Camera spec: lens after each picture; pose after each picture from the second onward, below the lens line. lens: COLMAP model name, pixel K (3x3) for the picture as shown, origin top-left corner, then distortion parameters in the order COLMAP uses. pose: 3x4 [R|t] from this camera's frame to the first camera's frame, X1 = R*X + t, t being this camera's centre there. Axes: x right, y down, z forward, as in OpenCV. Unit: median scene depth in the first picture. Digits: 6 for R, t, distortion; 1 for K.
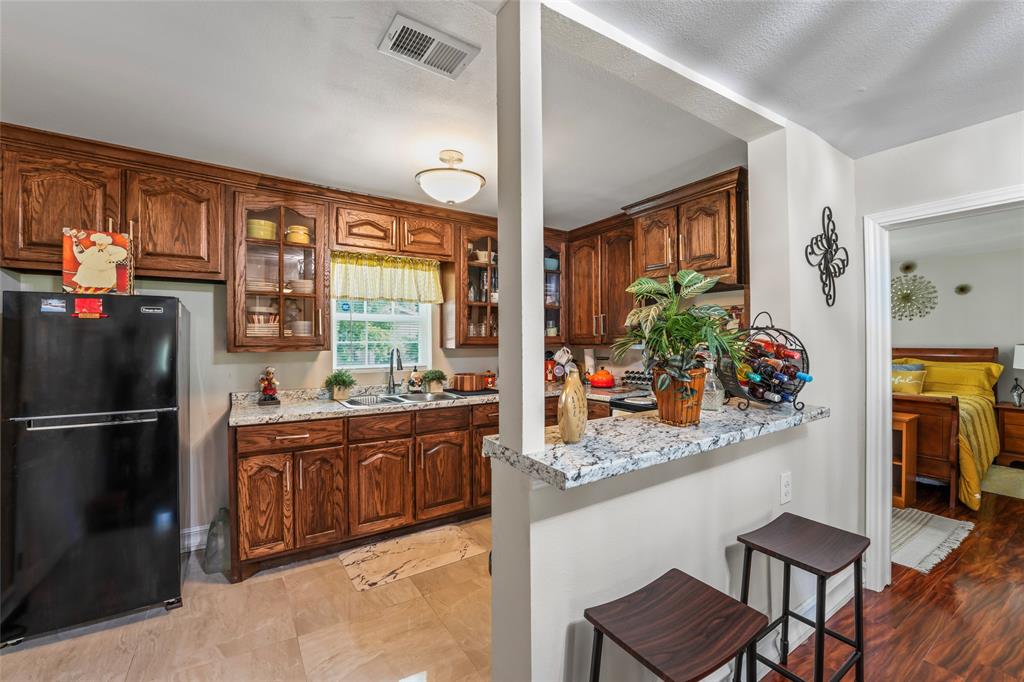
lens RADIAL K [[416.5, 0, 512.0], [0, 416.5, 341.0], [0, 0, 1]] dist [-0.024601, -0.000192]
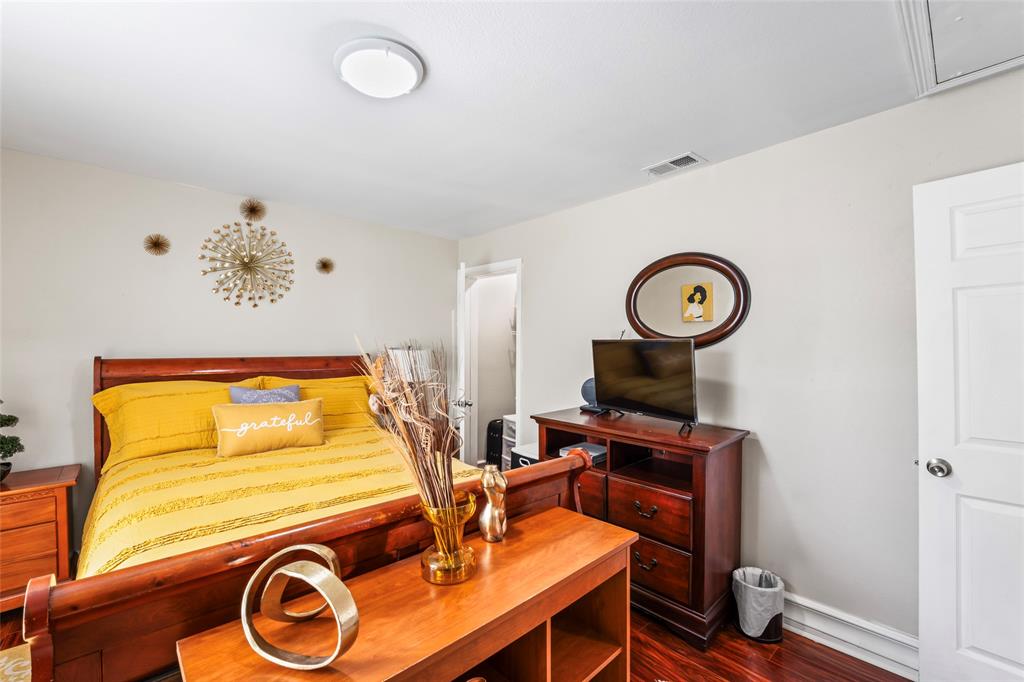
lens RADIAL K [[422.3, 0, 509.2], [0, 422.3, 352.9], [0, 0, 1]] dist [-0.028010, 0.003464]
pose [[-0.162905, -0.009464, 0.986596, 0.739696], [-0.001409, 0.999955, 0.009359, 0.009975], [-0.986641, 0.000134, -0.162911, 1.506060]]
